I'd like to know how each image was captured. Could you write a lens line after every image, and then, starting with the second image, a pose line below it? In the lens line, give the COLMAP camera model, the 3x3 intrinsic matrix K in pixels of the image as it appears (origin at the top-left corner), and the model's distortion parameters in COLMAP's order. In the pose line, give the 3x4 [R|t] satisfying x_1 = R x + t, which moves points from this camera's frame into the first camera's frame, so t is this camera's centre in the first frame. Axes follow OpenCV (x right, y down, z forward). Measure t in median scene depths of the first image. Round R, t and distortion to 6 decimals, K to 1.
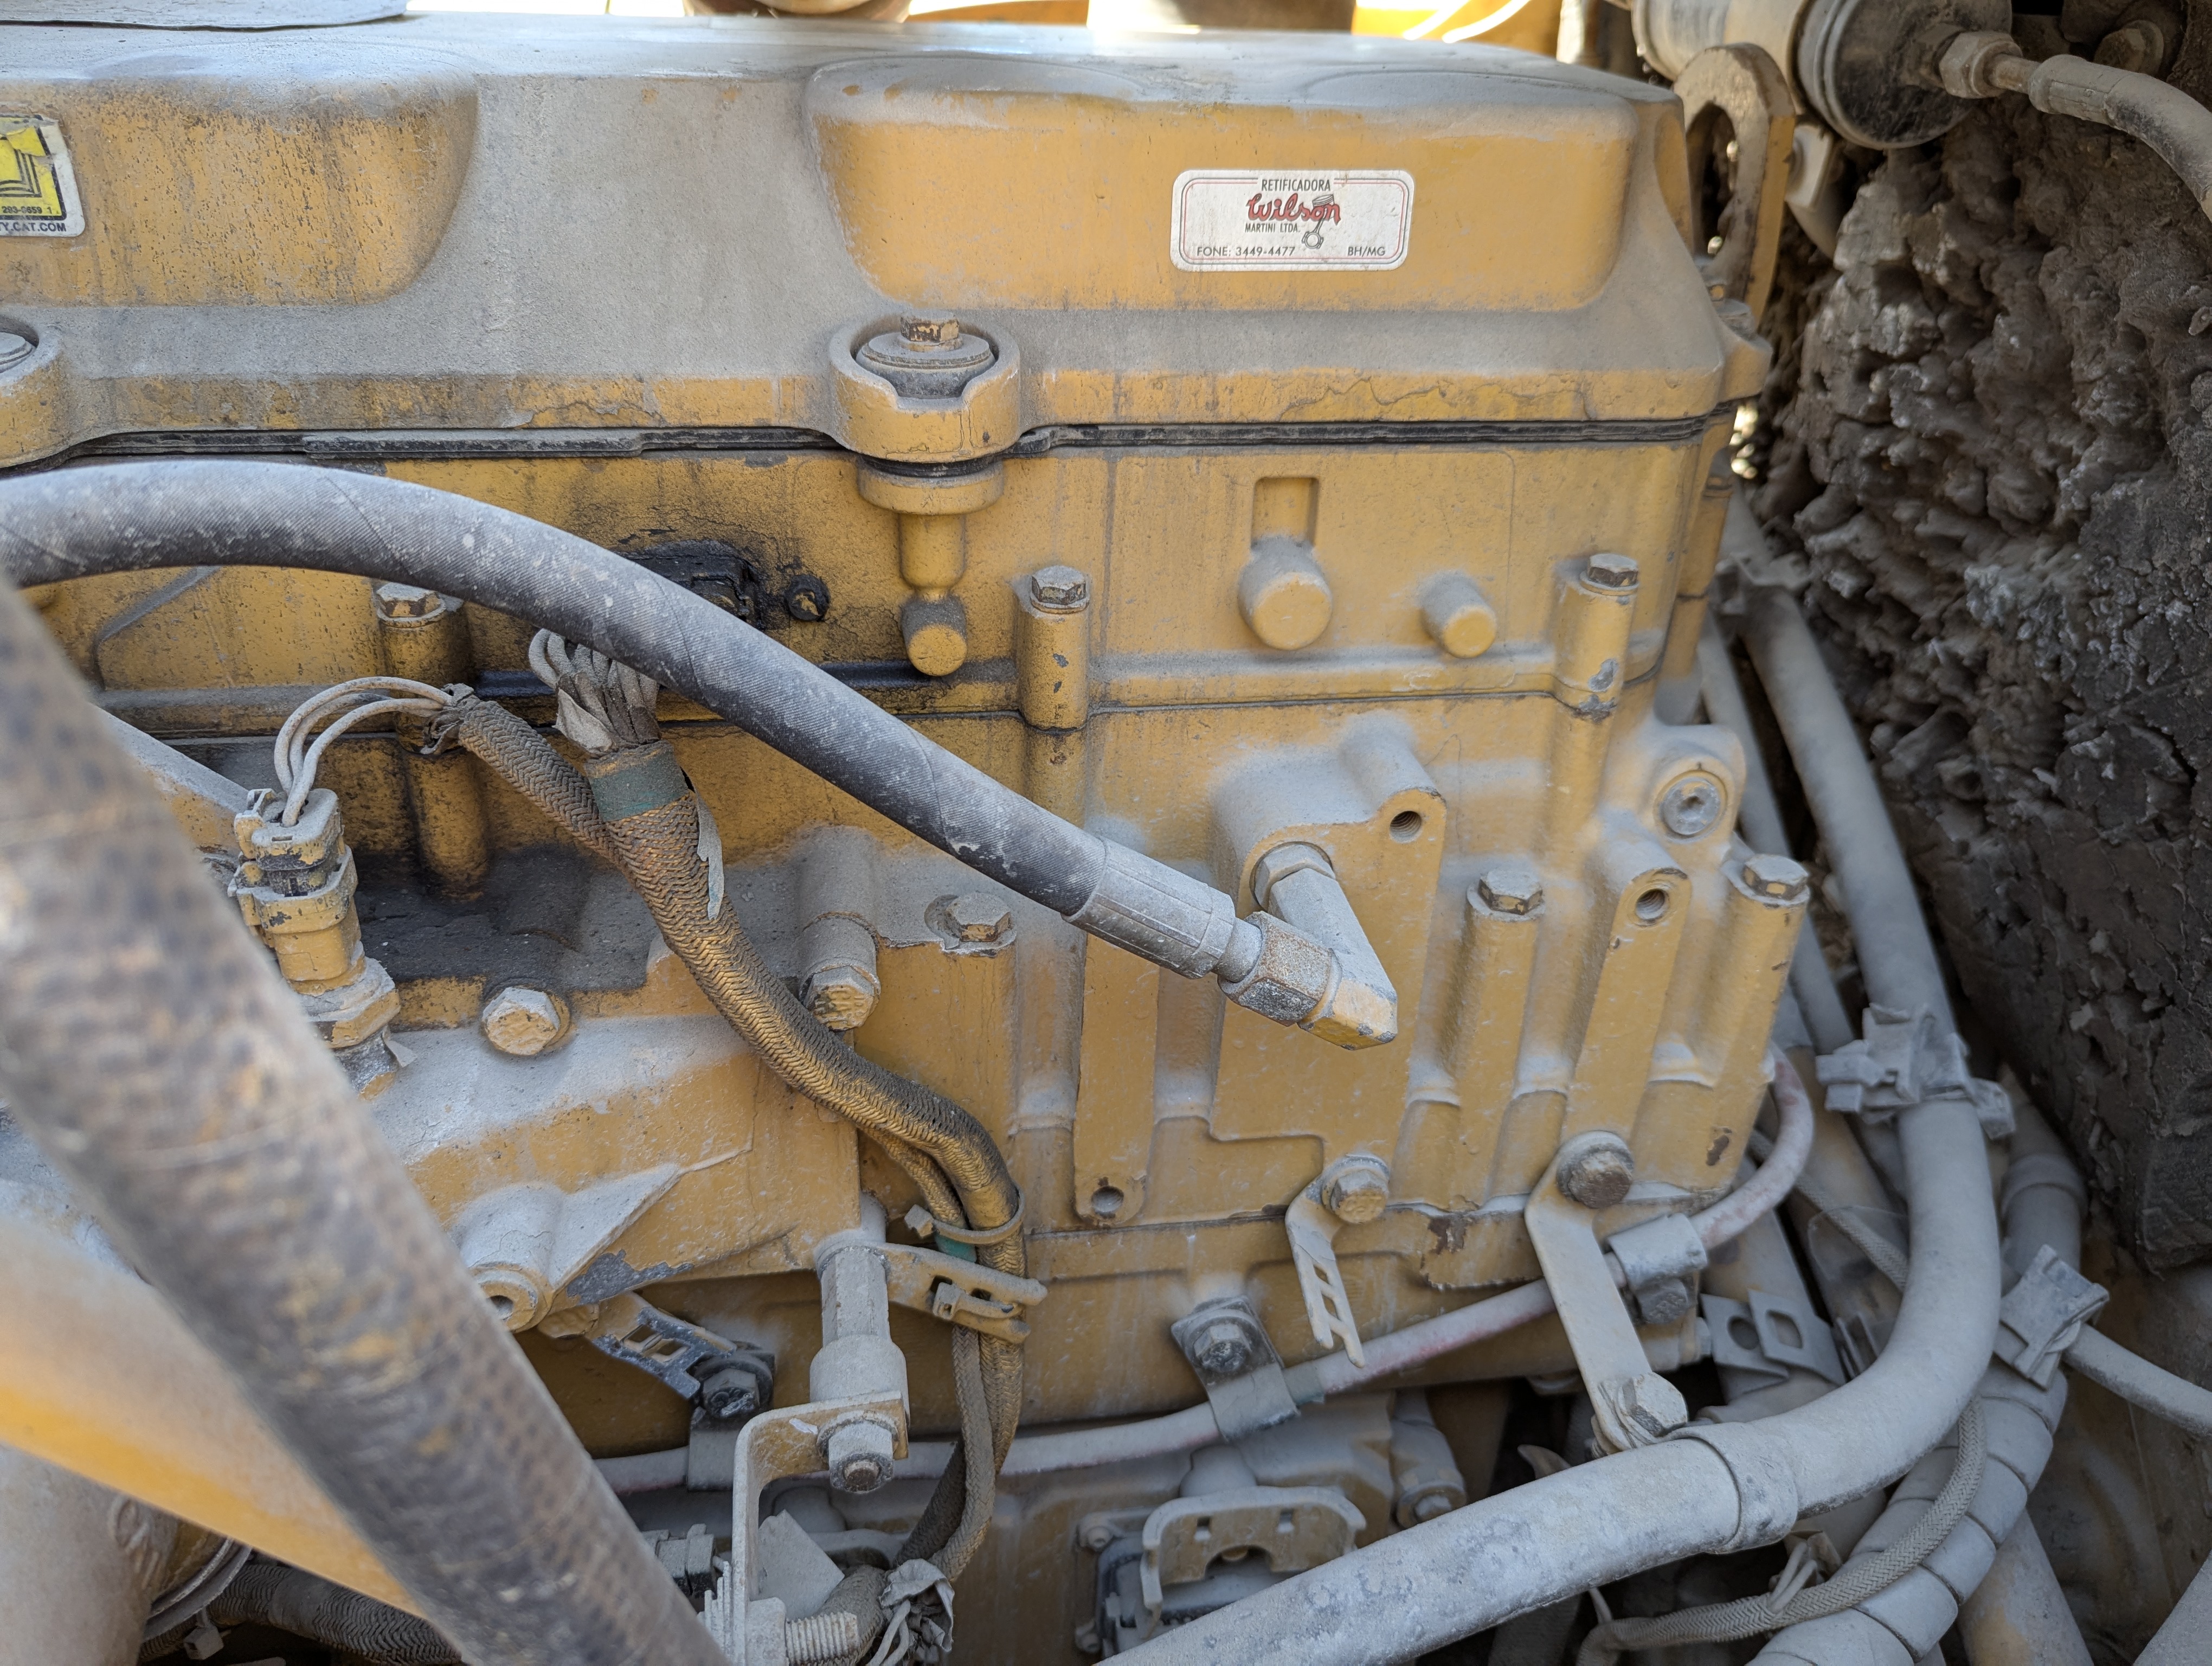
lens RADIAL K [[1616.0, 0, 1099.0], [0, 1616.0, 815.0], [0, 0, 1]] dist [0.021102, -0.029618]
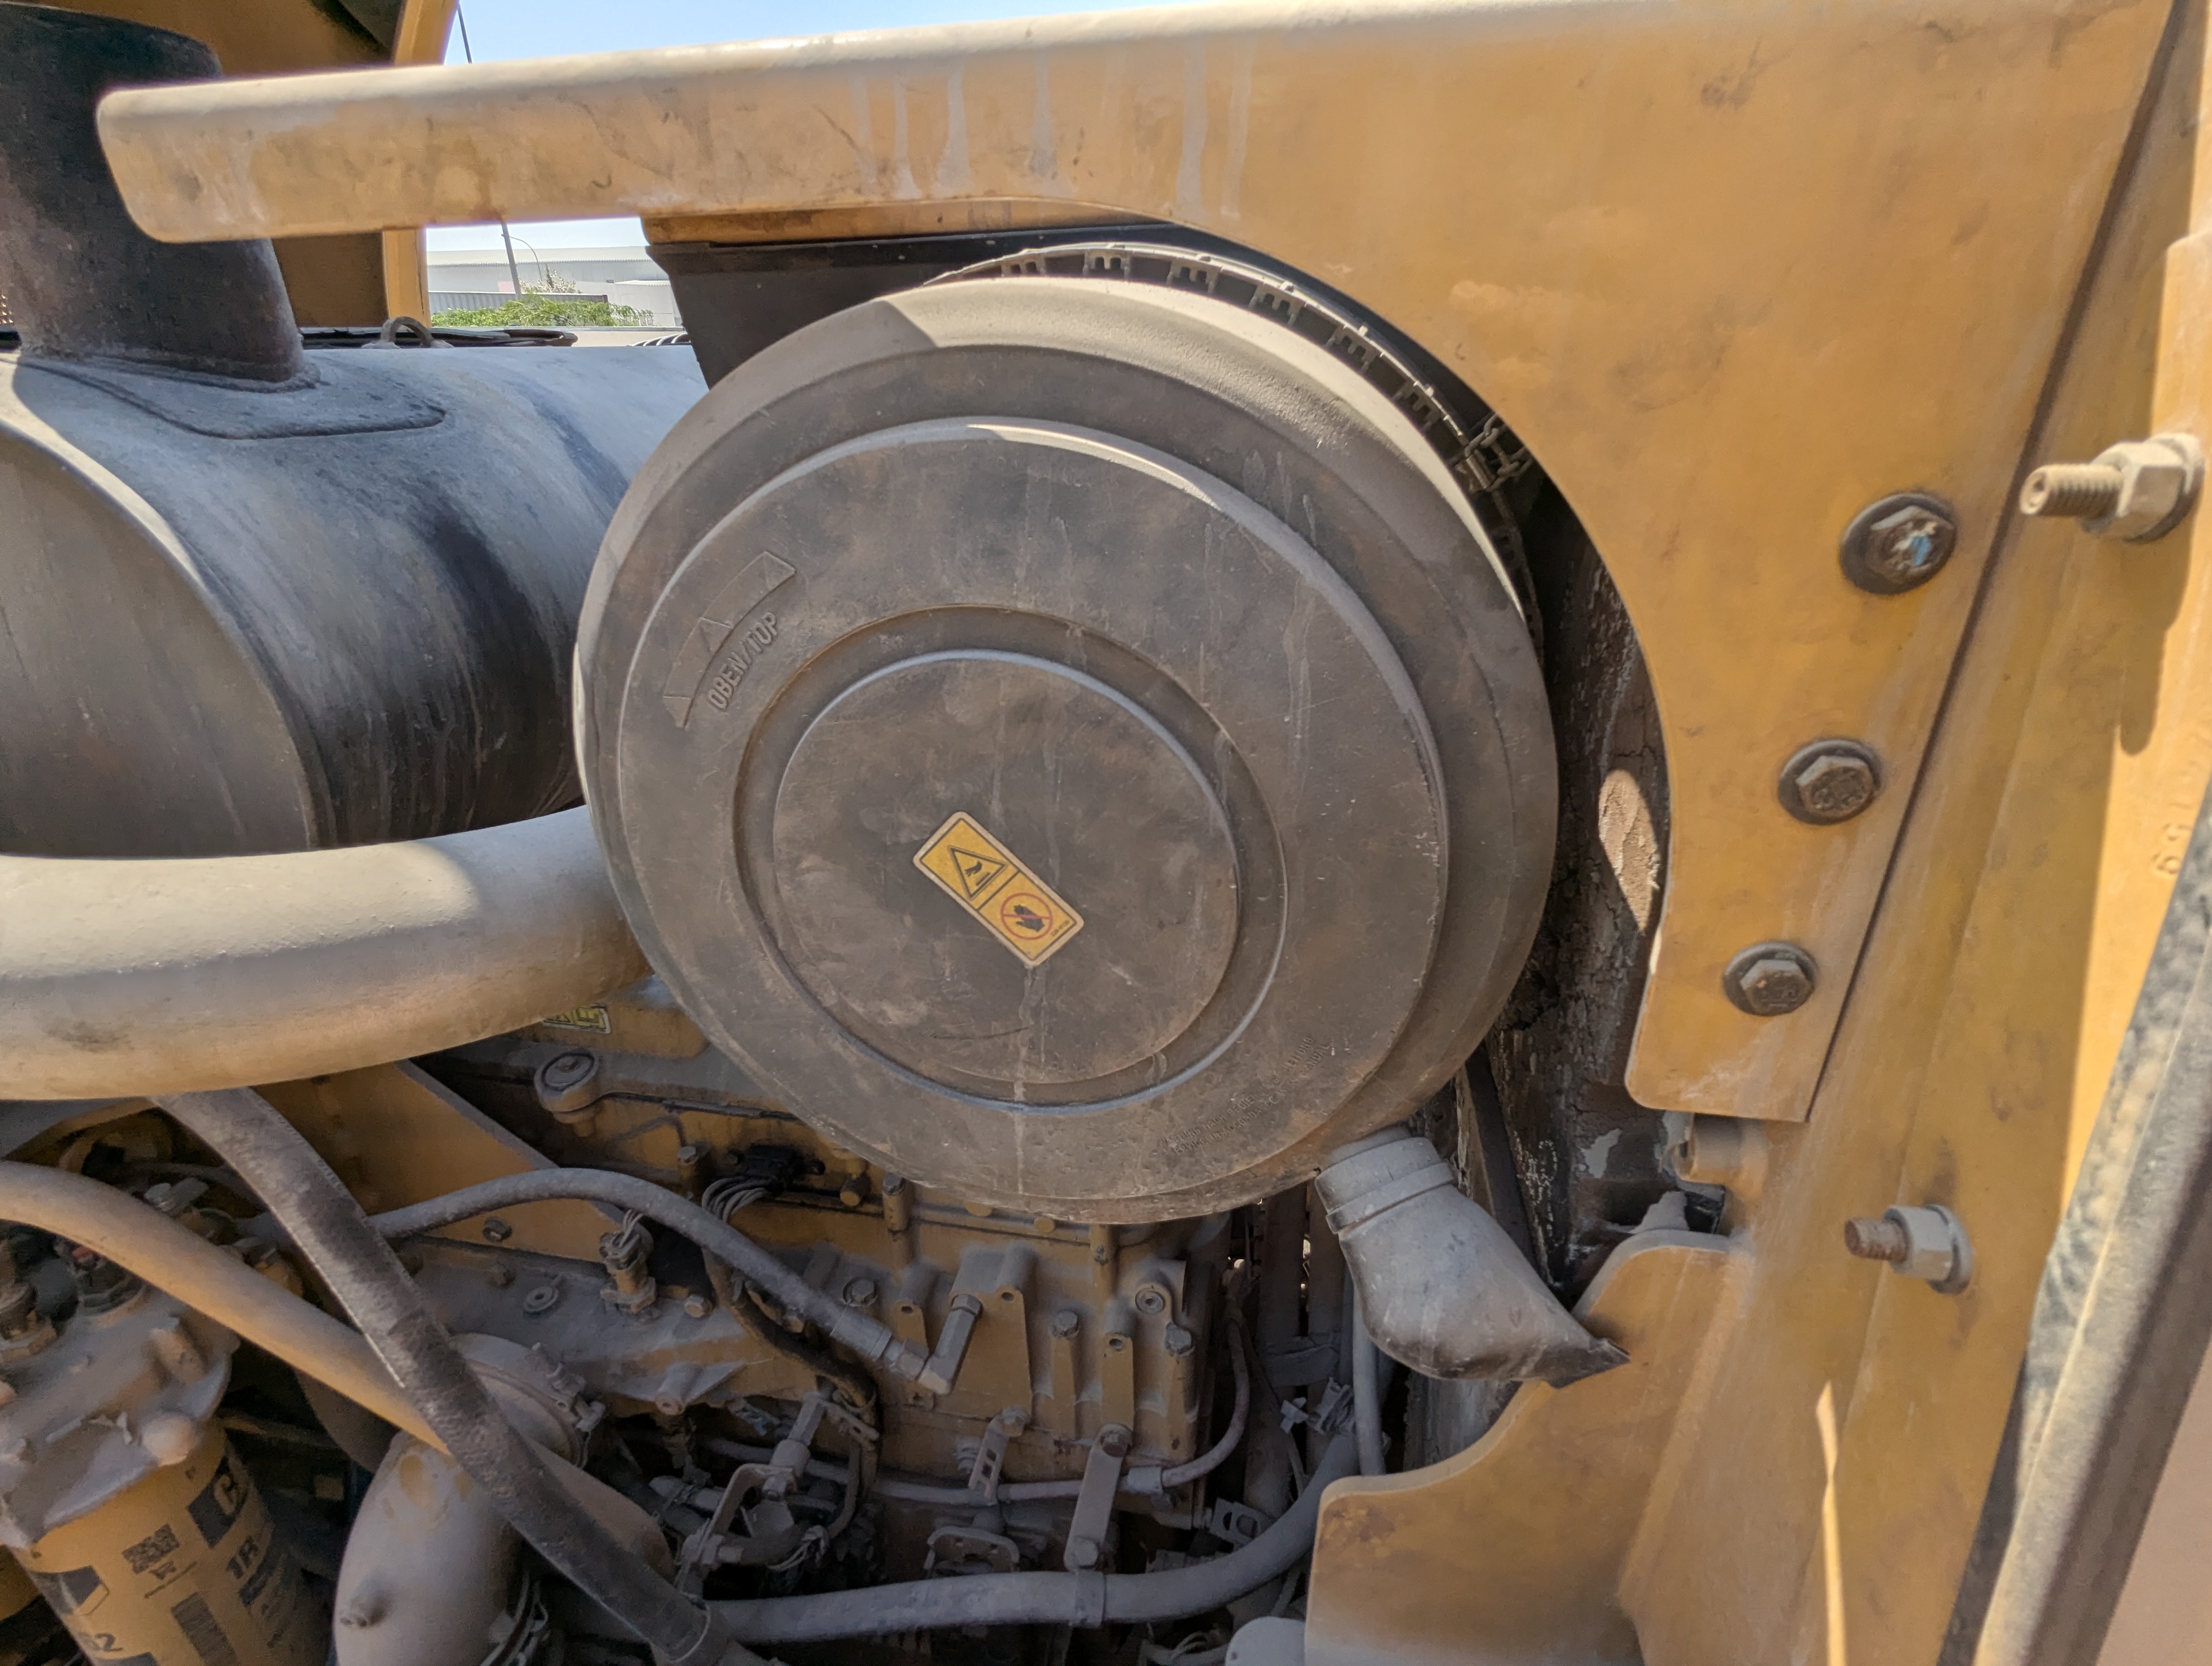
lens RADIAL K [[1048.2, 0, 1100.3], [0, 1048.2, 845.8], [0, 0, 1]] dist [-0.001948, 0.001584]
pose [[0.943448, 0.103533, -0.314938, 0.785653], [-0.128890, 0.989798, -0.060723, -0.626784], [0.305438, 0.097882, 0.947168, -0.618276]]
